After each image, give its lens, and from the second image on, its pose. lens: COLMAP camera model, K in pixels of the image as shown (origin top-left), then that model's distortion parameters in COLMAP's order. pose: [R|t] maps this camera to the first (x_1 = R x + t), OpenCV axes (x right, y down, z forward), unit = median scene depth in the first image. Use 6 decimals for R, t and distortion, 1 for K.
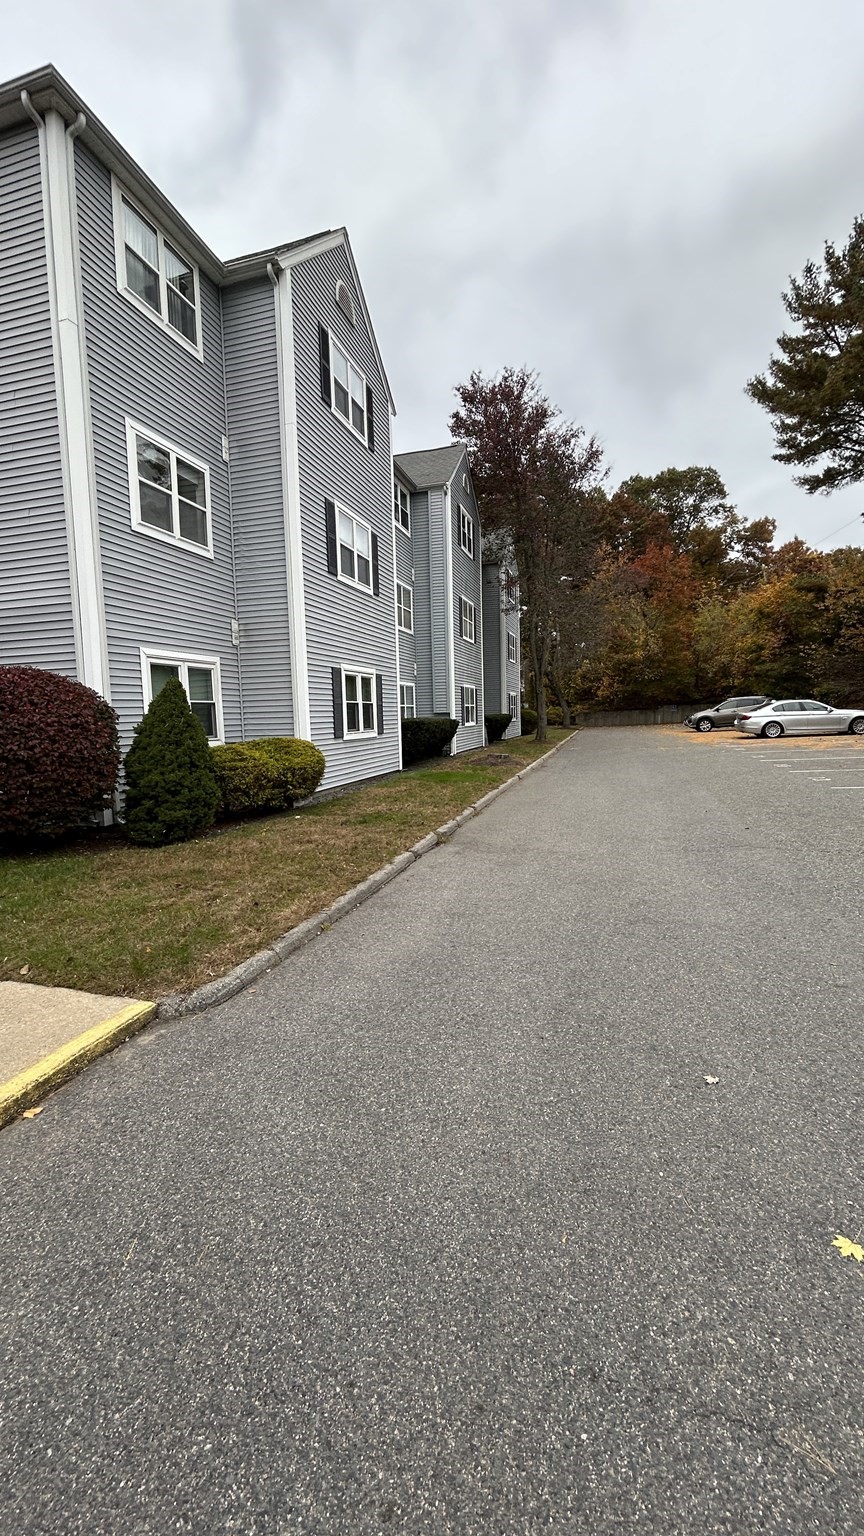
lens RADIAL K [[621.7, 0, 432.2], [0, 621.7, 763.9], [0, 0, 1]] dist [0.000399, 0.001298]
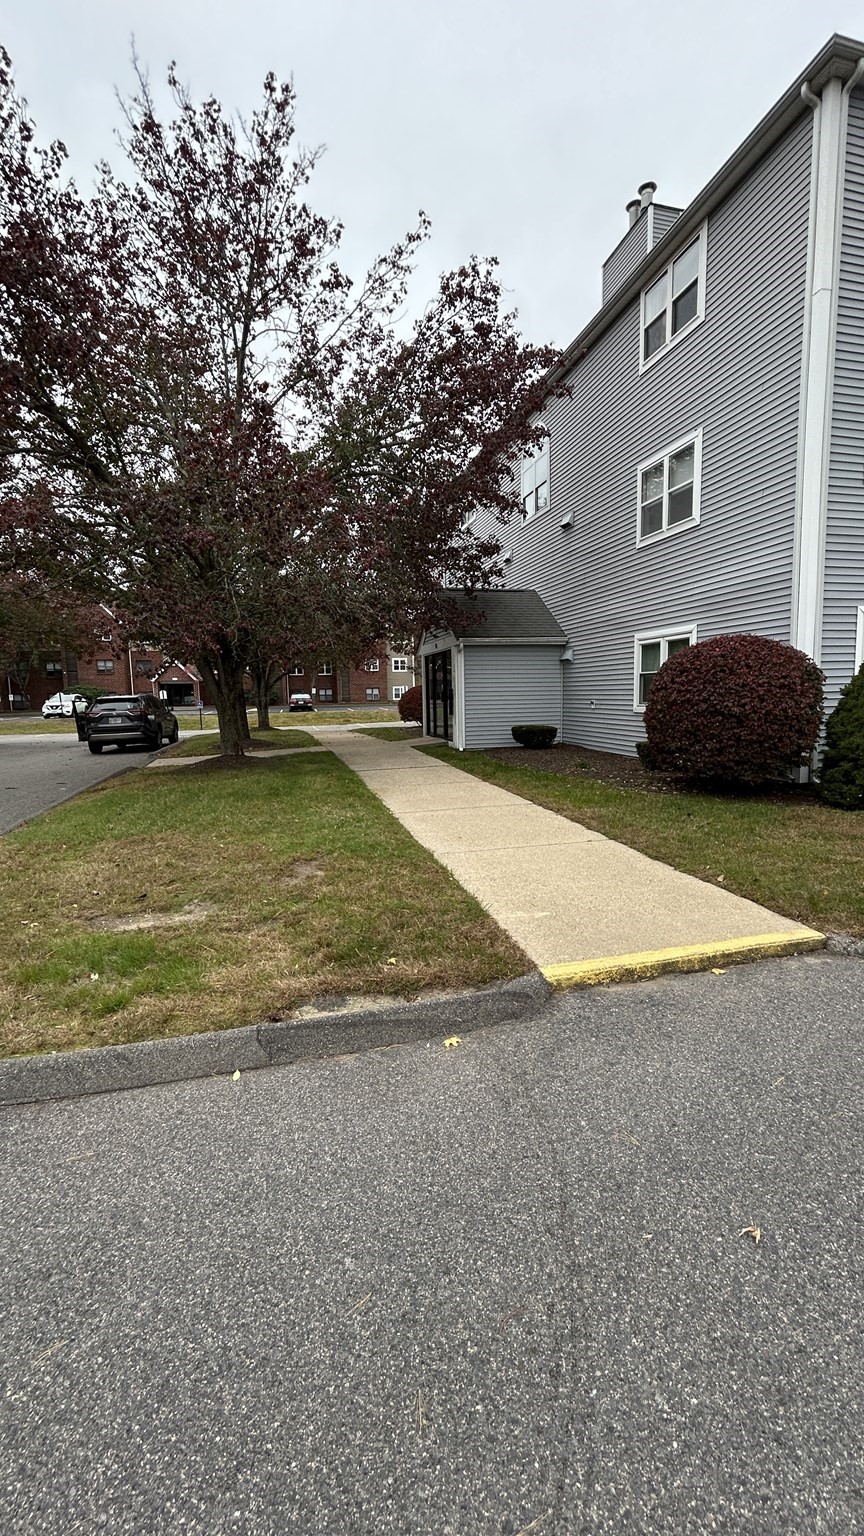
lens RADIAL K [[621.7, 0, 436.1], [0, 621.7, 762.9], [0, 0, 1]] dist [0.000399, 0.001298]
pose [[0.518066, 0.112093, -0.847964, 0.053870], [-0.063205, 0.993682, 0.092740, 0.009946], [0.853002, 0.005550, 0.521877, -0.091994]]
